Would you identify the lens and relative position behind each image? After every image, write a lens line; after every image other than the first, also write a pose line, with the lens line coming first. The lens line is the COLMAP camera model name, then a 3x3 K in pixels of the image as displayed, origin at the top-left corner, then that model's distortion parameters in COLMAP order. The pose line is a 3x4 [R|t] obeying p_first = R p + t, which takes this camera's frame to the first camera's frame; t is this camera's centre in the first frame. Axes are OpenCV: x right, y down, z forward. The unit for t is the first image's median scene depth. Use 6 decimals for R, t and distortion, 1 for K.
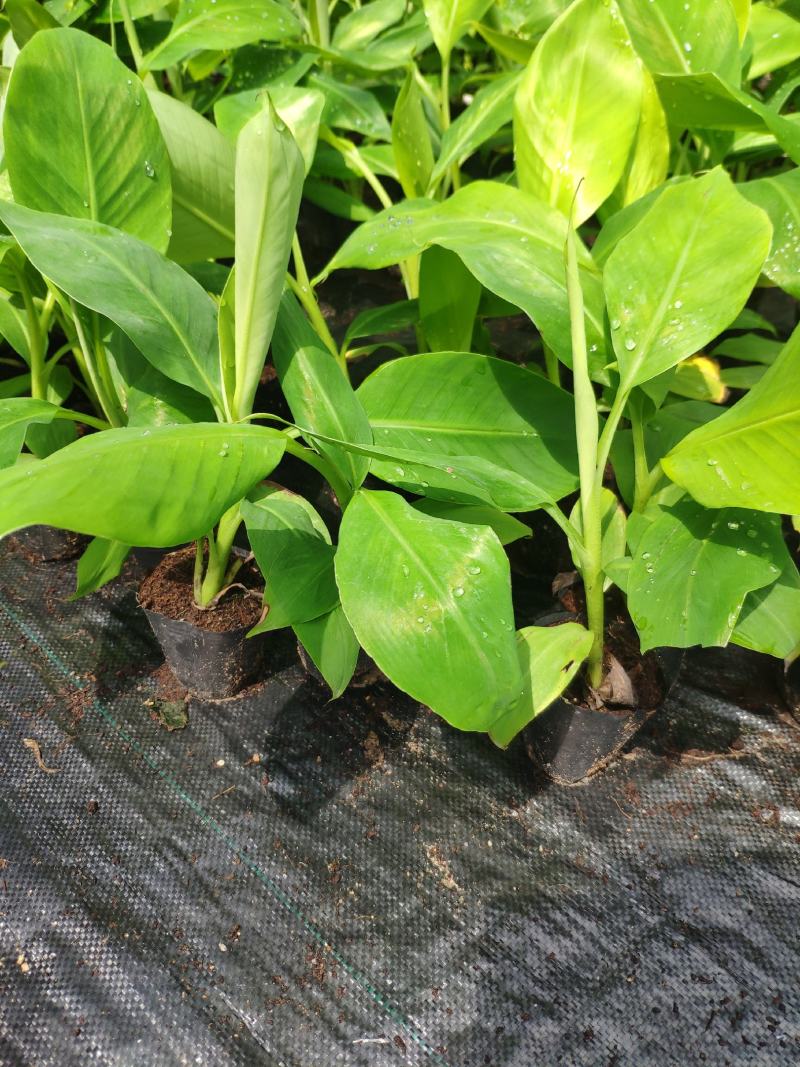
lens RADIAL K [[901.2, 0, 400.3], [0, 901.2, 533.8], [0, 0, 1]] dist [-0.019708, 0.004736]
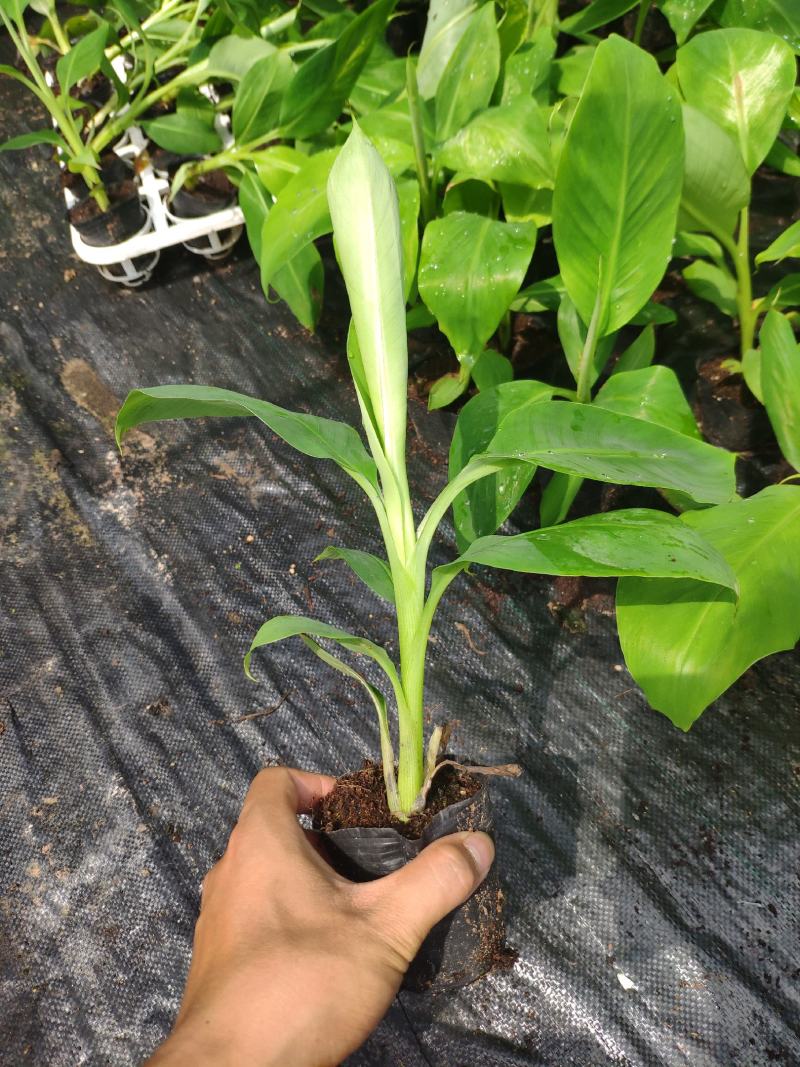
lens RADIAL K [[901.2, 0, 400.0], [0, 901.2, 532.9], [0, 0, 1]] dist [-0.019708, 0.004736]
pose [[0.982469, 0.136285, -0.127207, -0.421832], [-0.101529, 0.963419, 0.248023, -0.236511], [0.156355, -0.230760, 0.960366, -0.234710]]
